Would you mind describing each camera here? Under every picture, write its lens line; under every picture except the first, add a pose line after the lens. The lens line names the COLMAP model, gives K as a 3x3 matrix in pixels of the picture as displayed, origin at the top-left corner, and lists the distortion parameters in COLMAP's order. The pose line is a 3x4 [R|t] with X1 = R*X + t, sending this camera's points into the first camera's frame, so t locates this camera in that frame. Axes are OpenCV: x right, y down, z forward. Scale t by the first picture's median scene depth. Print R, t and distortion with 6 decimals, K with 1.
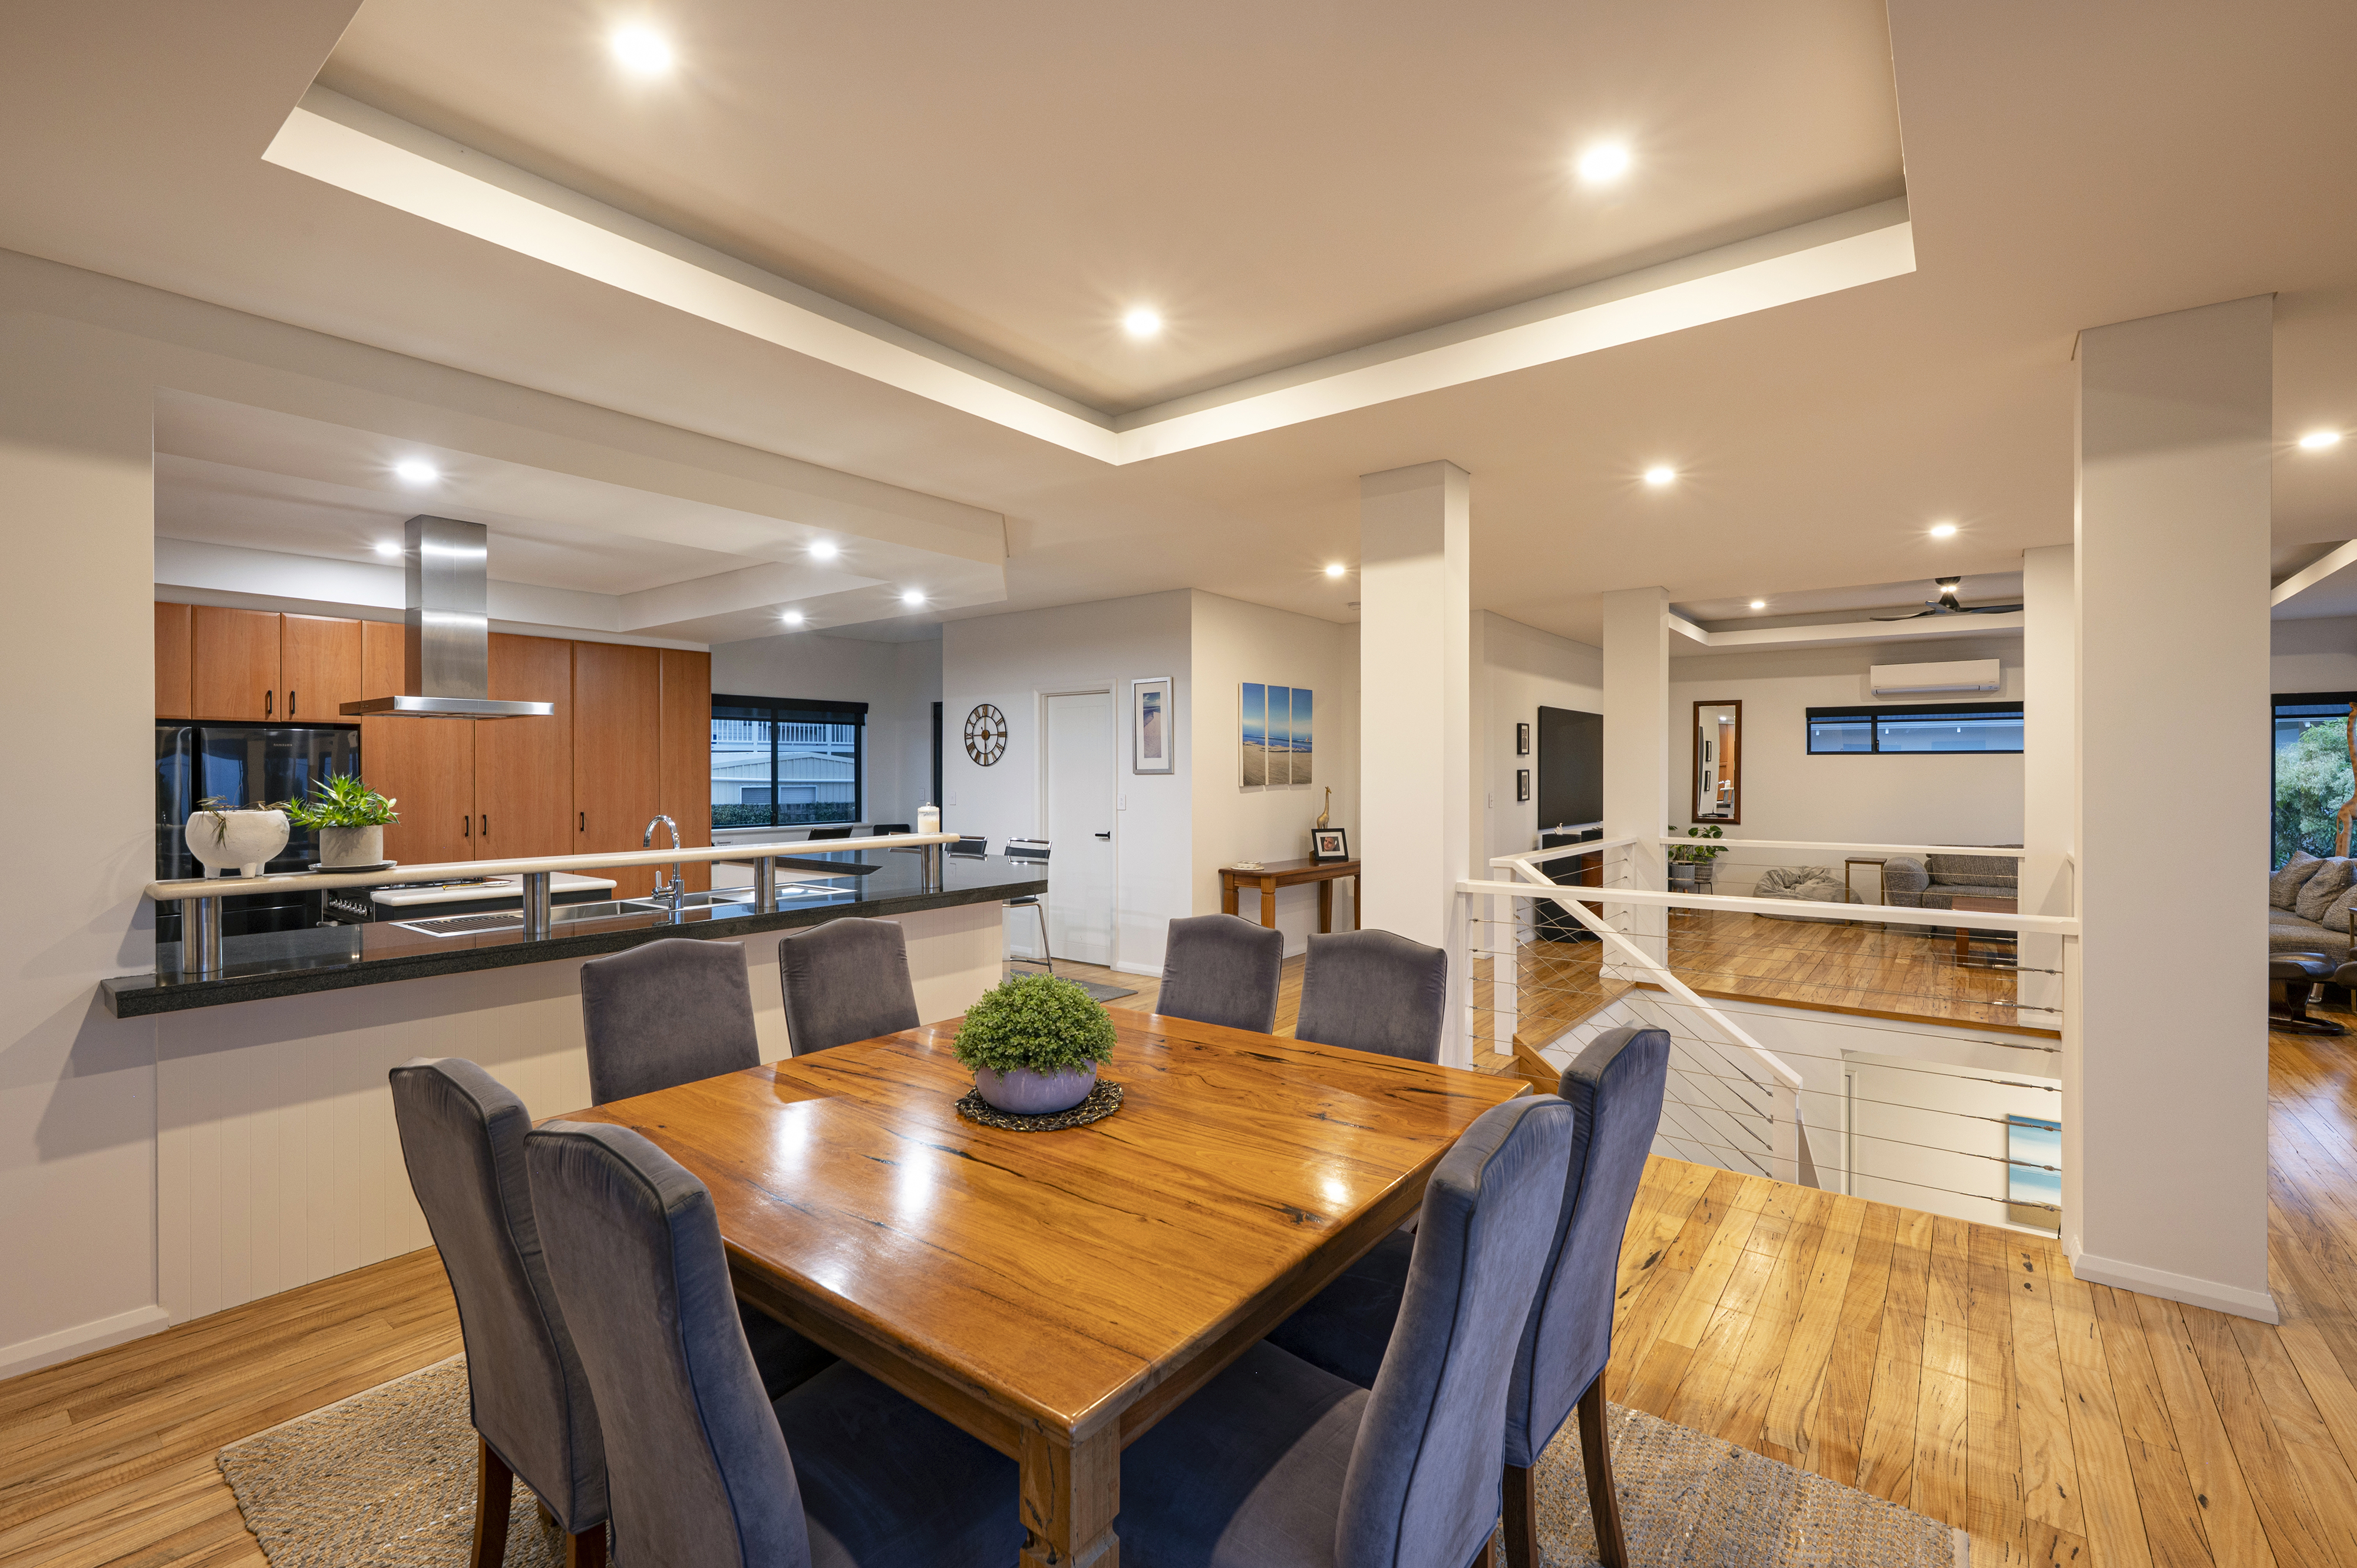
lens RADIAL K [[1028.8, 0, 1179.9], [0, 1028.8, 781.6], [0, 0, 1]] dist [0.001546, 0.000127]
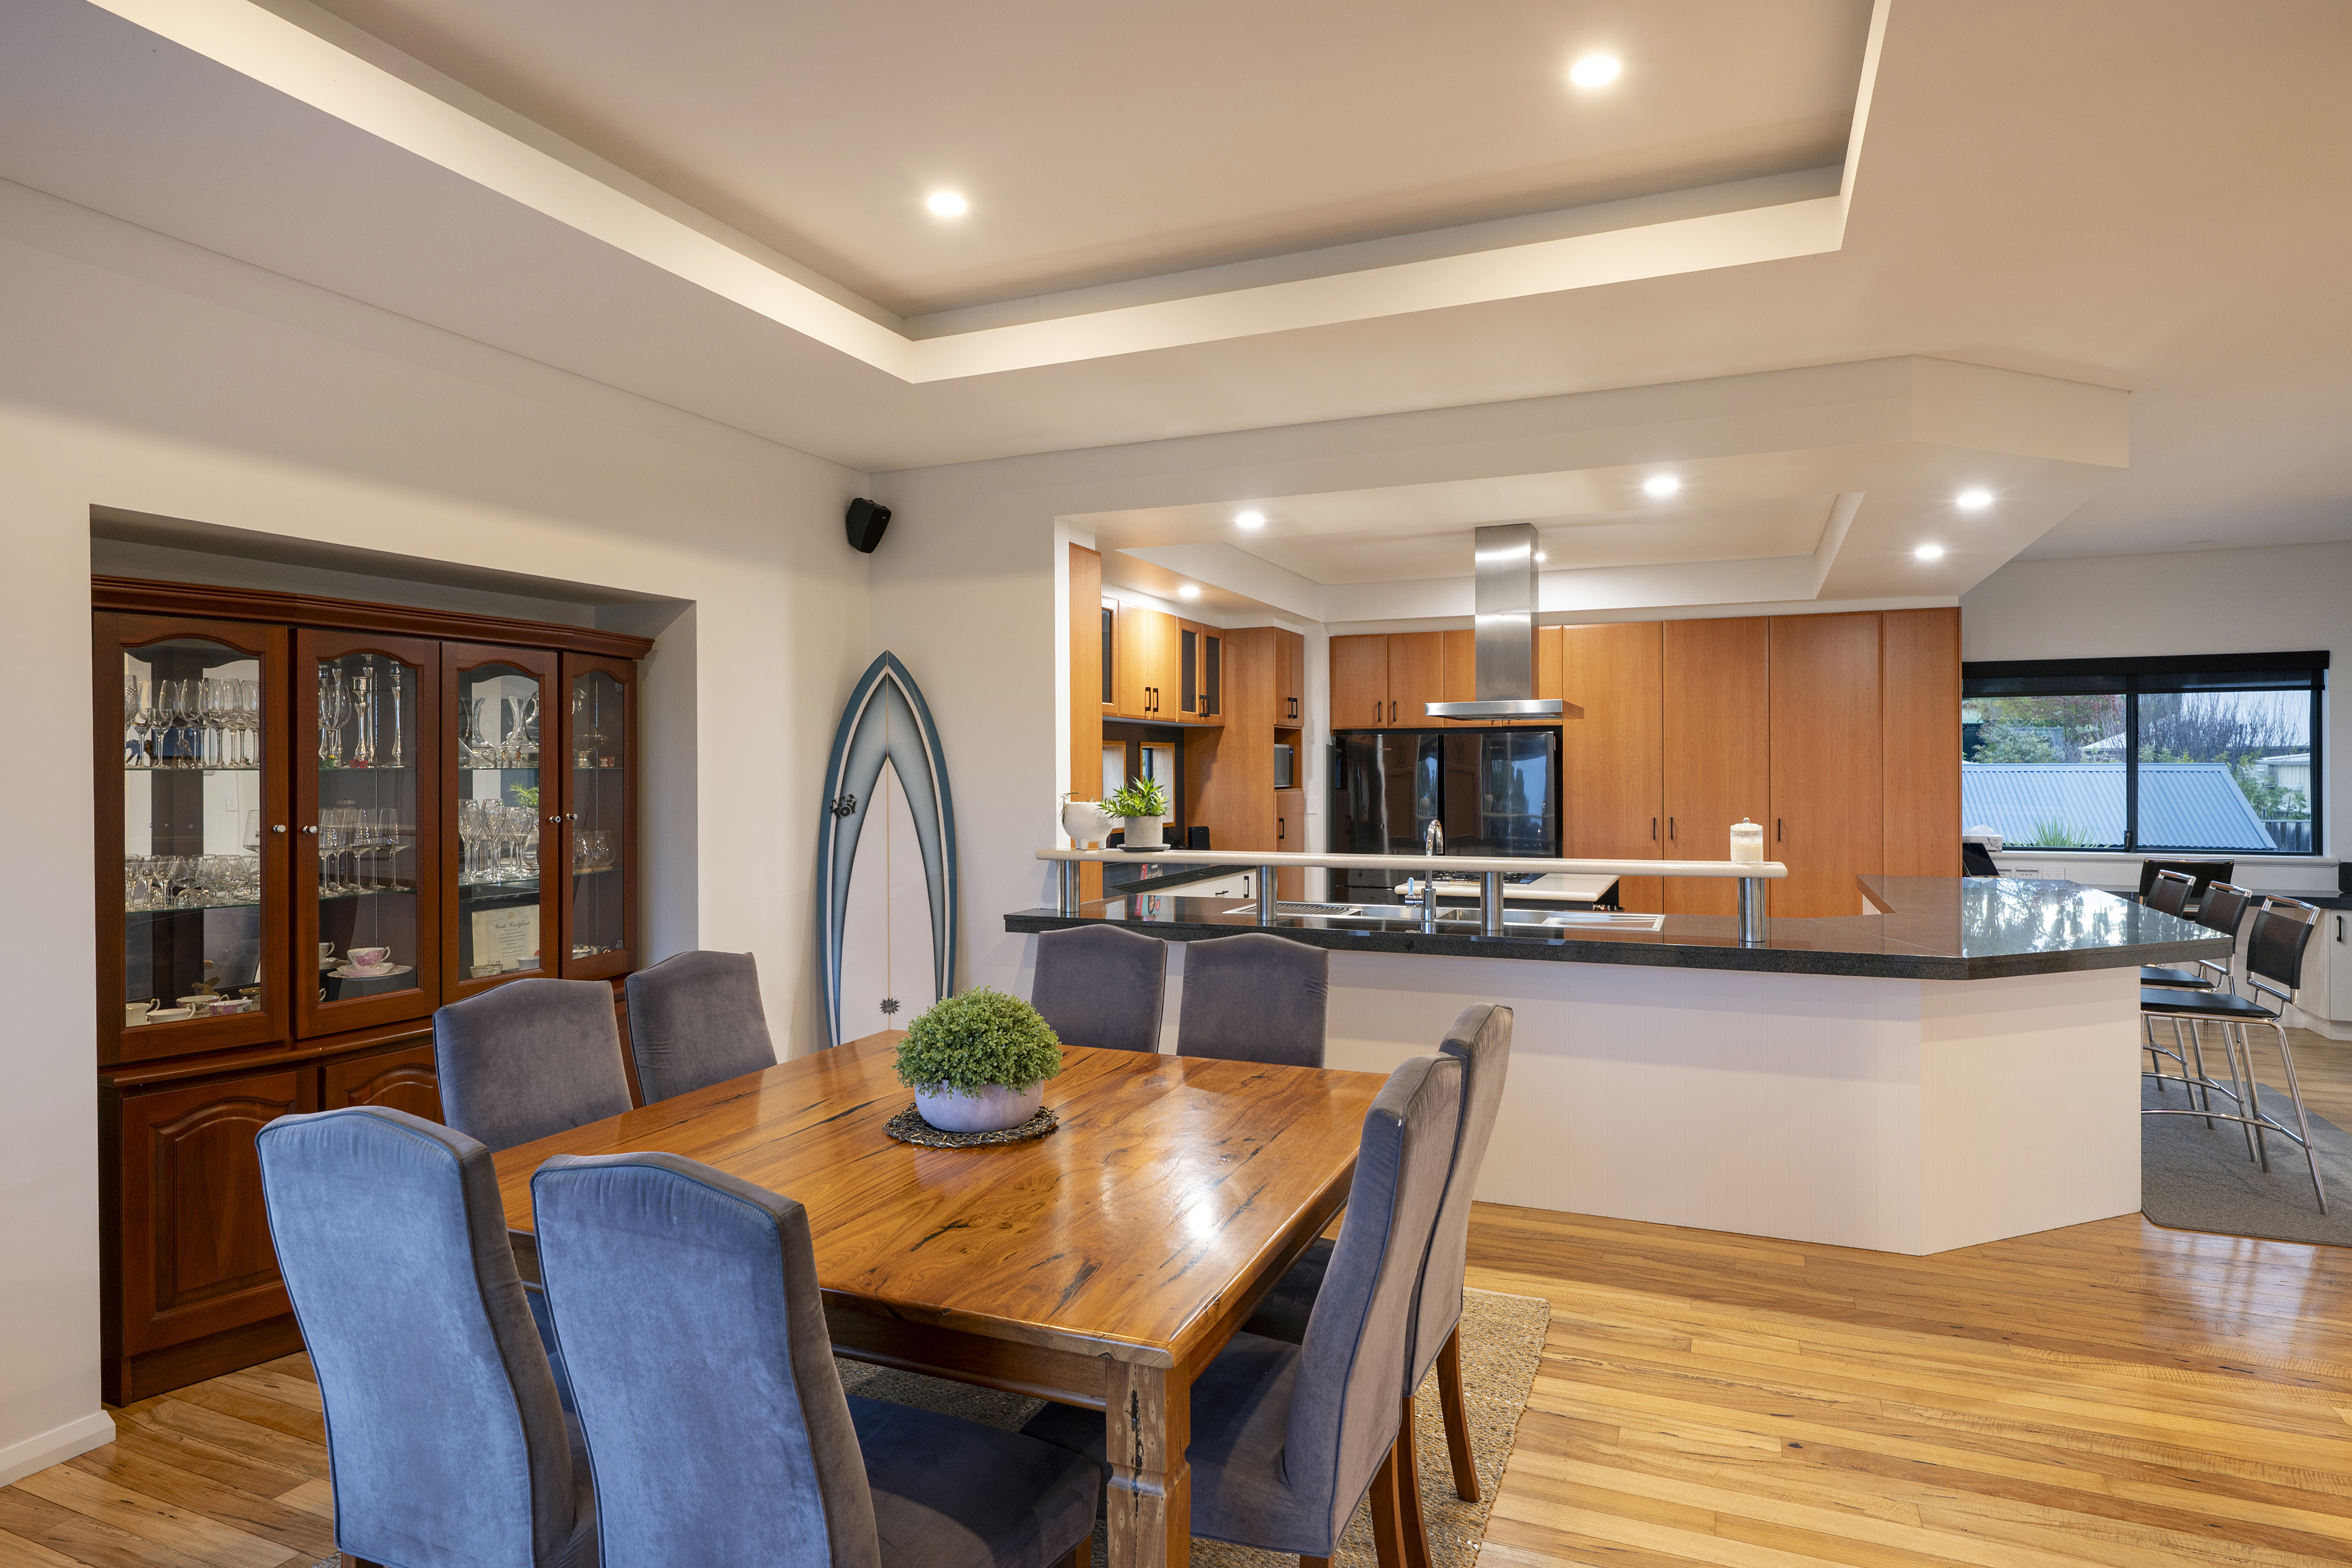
lens RADIAL K [[1292.9, 0, 1178.3], [0, 1292.9, 781.9], [0, 0, 1]] dist [0.000737, 0.000157]
pose [[0.251027, 0.010759, -0.967920, 0.743109], [-0.007436, 0.999930, 0.009187, -0.013814], [0.967952, 0.004891, 0.251090, 0.605175]]
